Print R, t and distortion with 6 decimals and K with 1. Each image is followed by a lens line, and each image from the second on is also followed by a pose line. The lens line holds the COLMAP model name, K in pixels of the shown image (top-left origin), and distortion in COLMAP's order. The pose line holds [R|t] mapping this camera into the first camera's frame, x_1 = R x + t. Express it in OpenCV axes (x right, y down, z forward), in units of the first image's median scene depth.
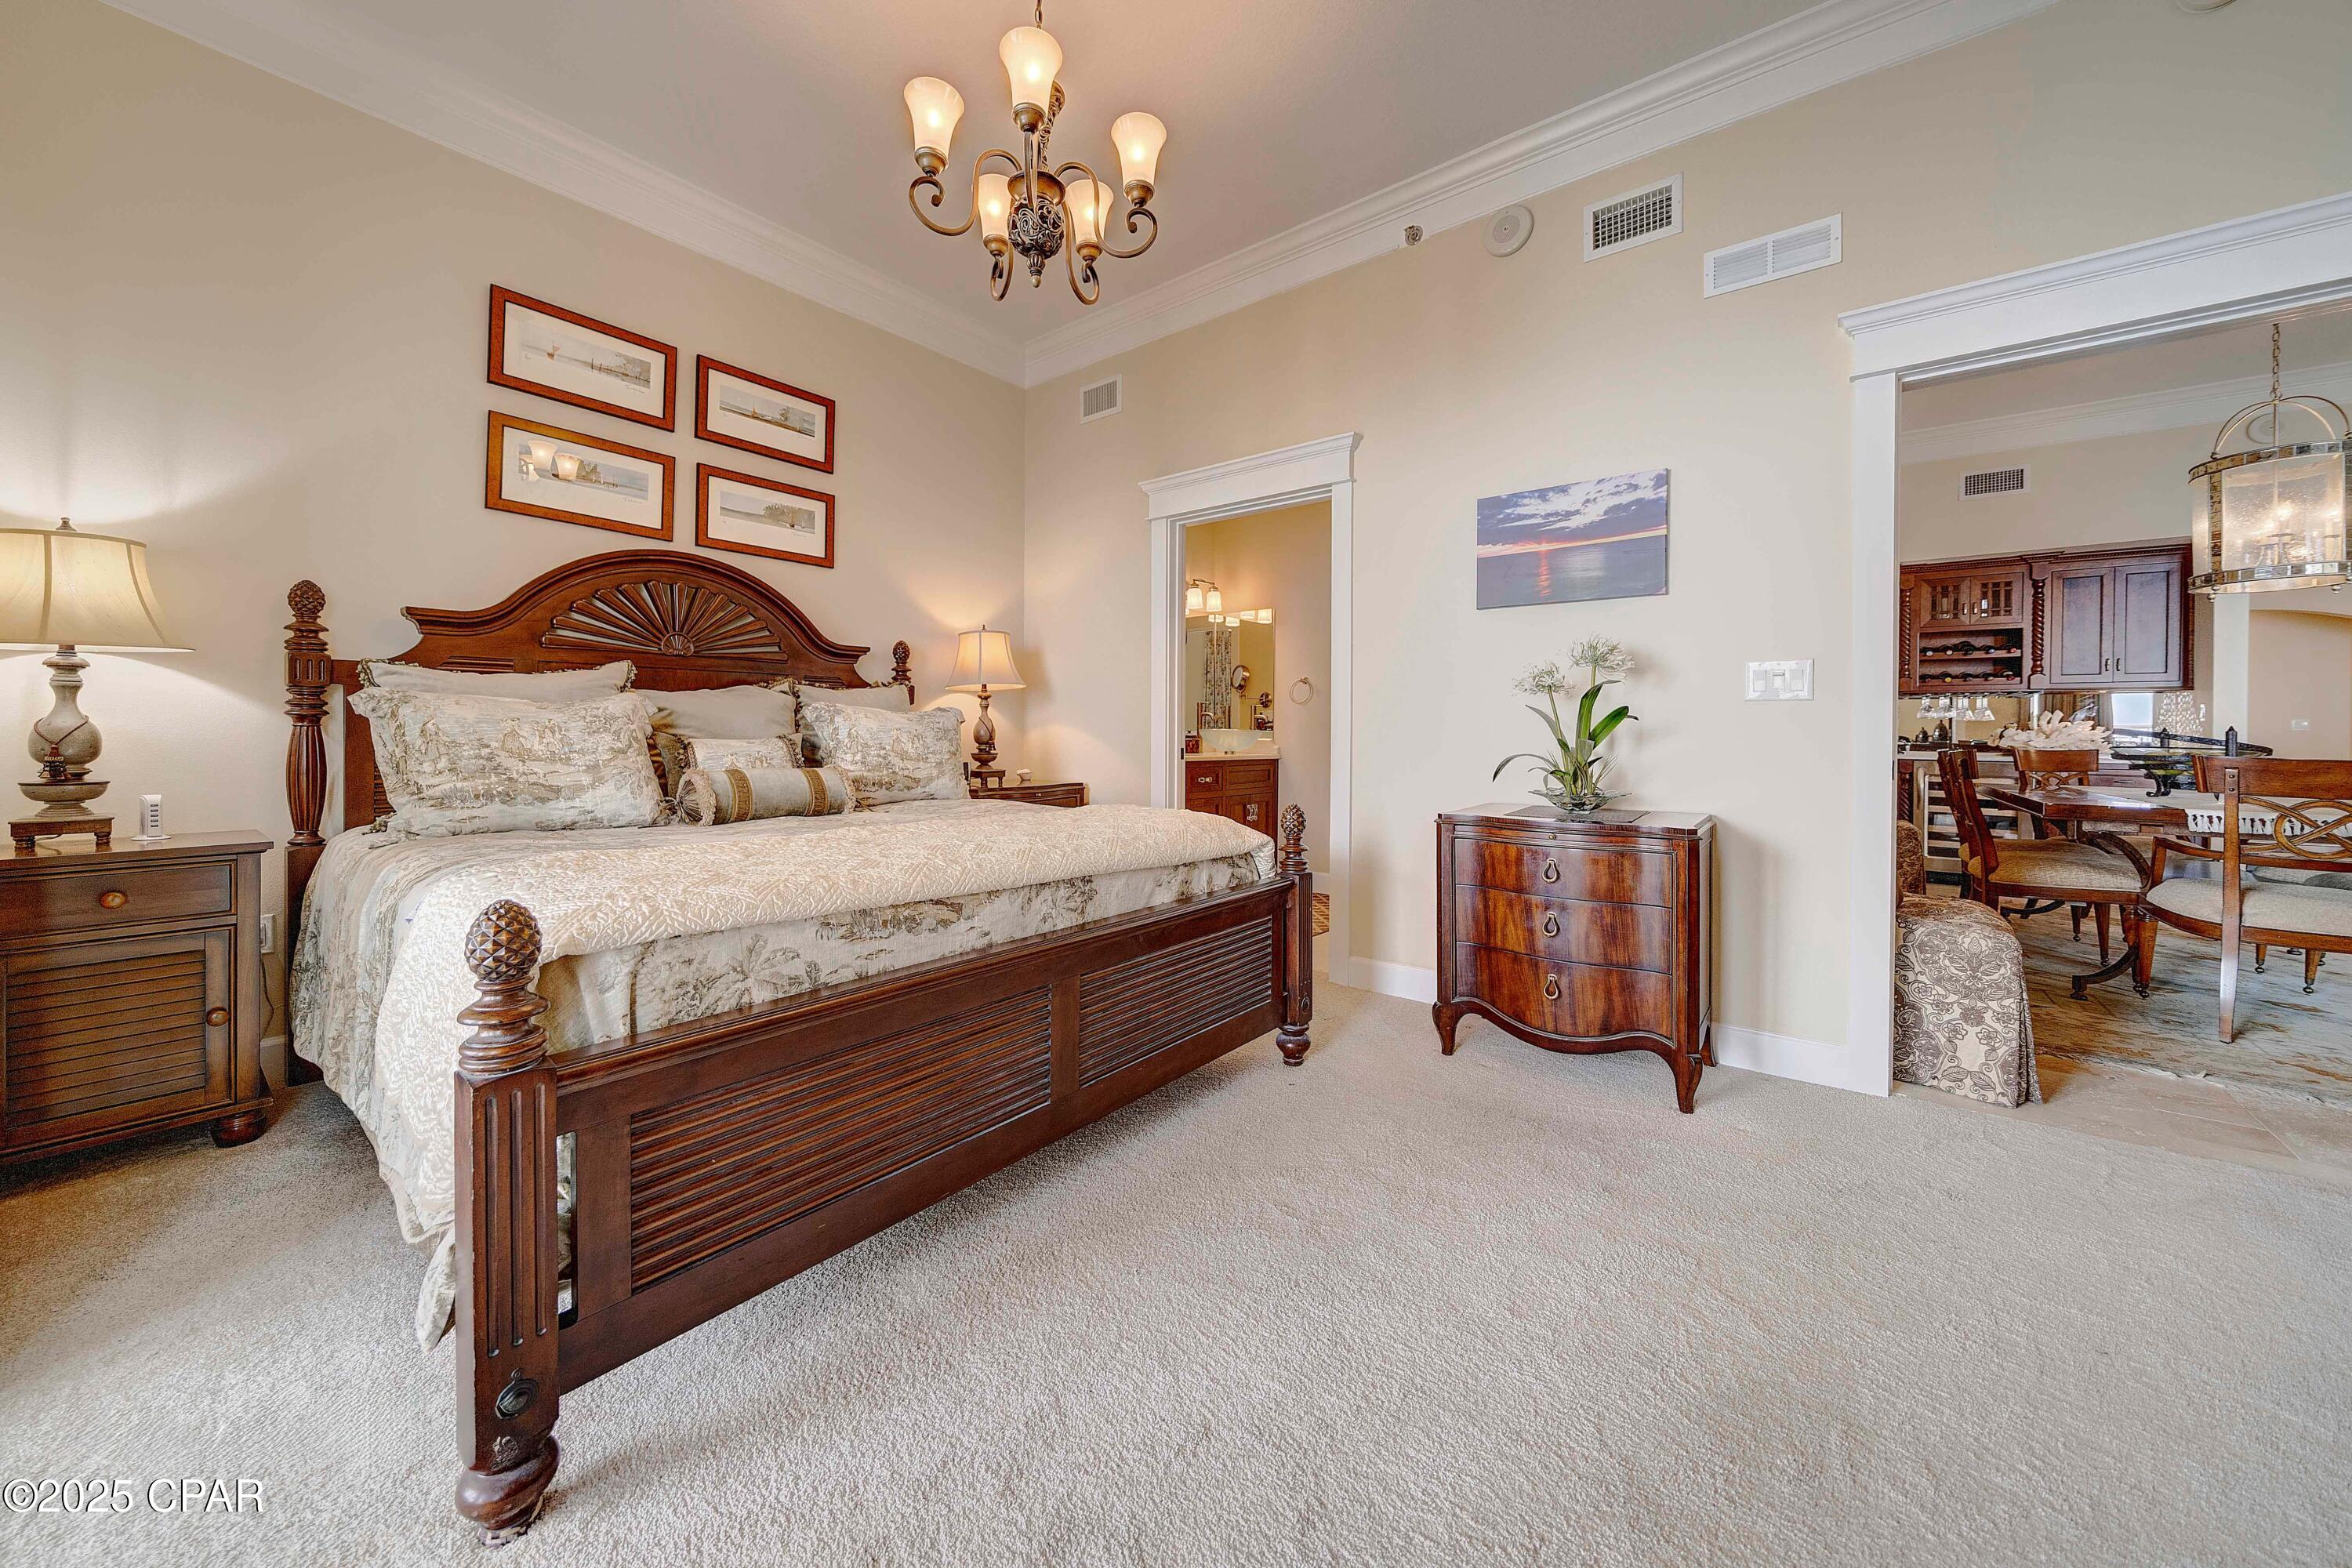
lens RADIAL K [[827.2, 0, 1164.9], [0, 827.2, 726.3], [0, 0, 1]] dist [-0.005657, 0.000206]
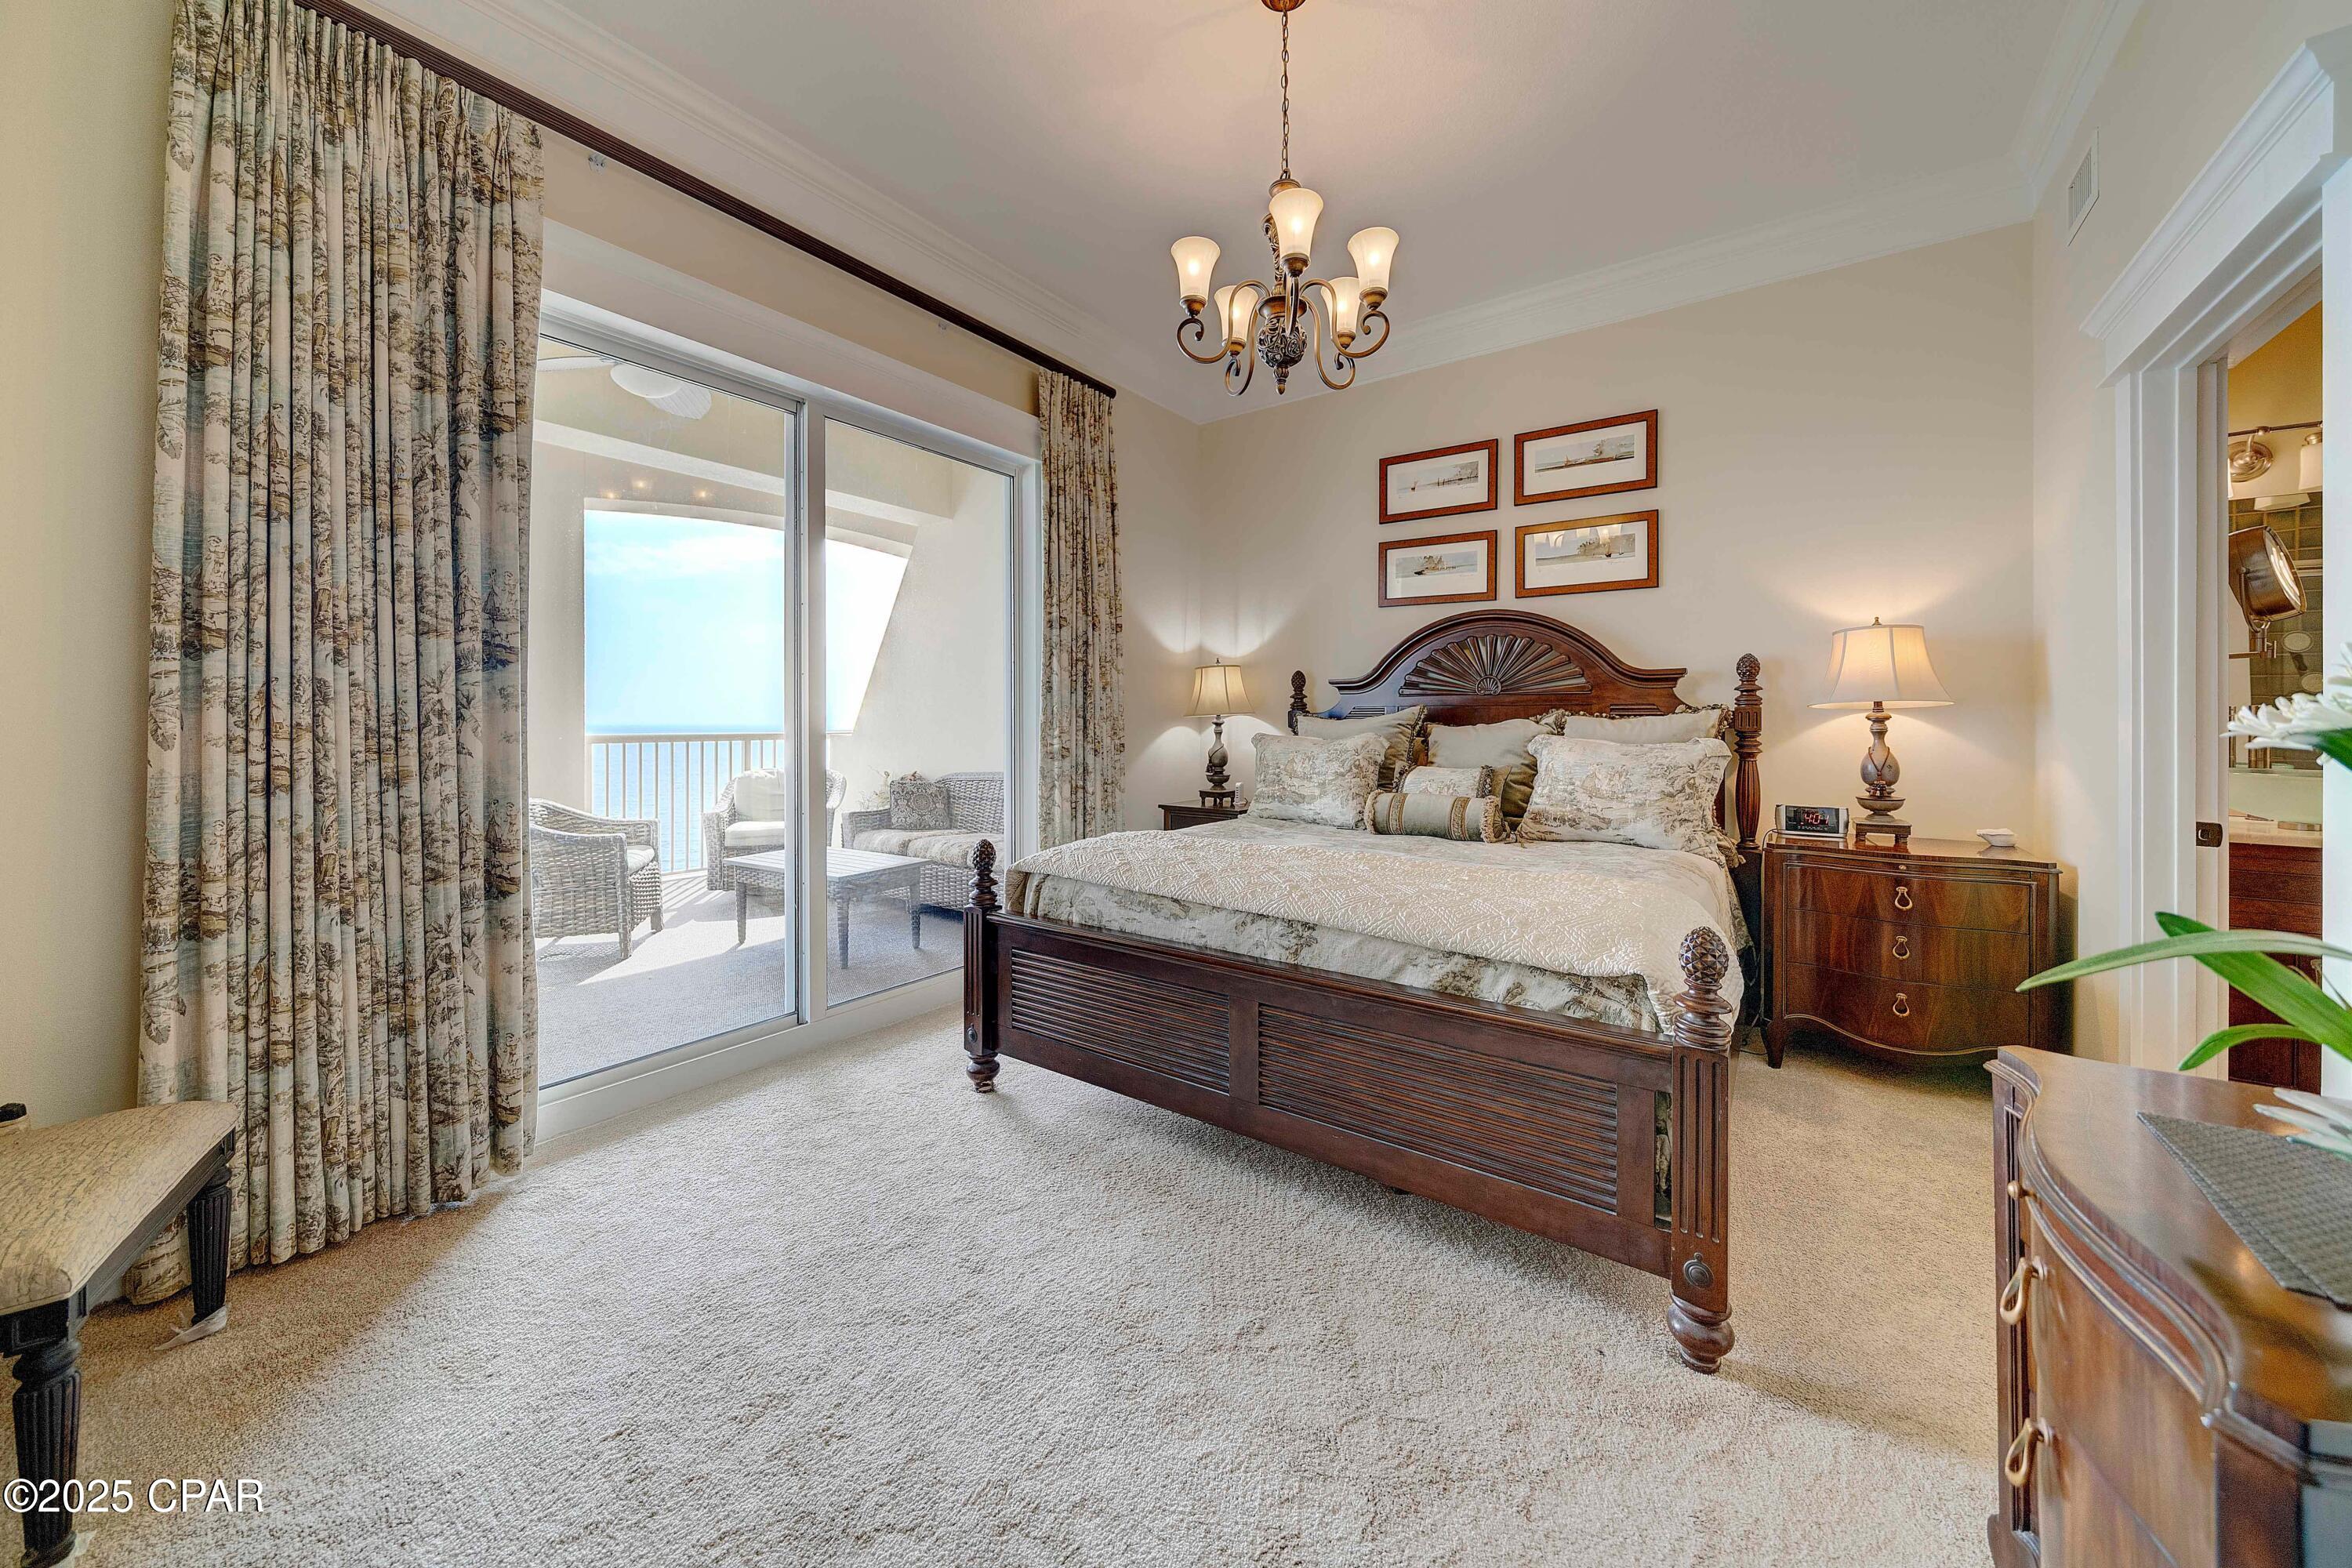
lens RADIAL K [[827.2, 0, 1203.0], [0, 827.2, 717.4], [0, 0, 1]] dist [-0.005657, 0.000206]
pose [[0.085400, -0.008764, -0.996308, 0.596061], [0.004412, 0.999955, -0.008418, -0.045391], [0.996337, -0.003677, 0.085435, 0.489453]]
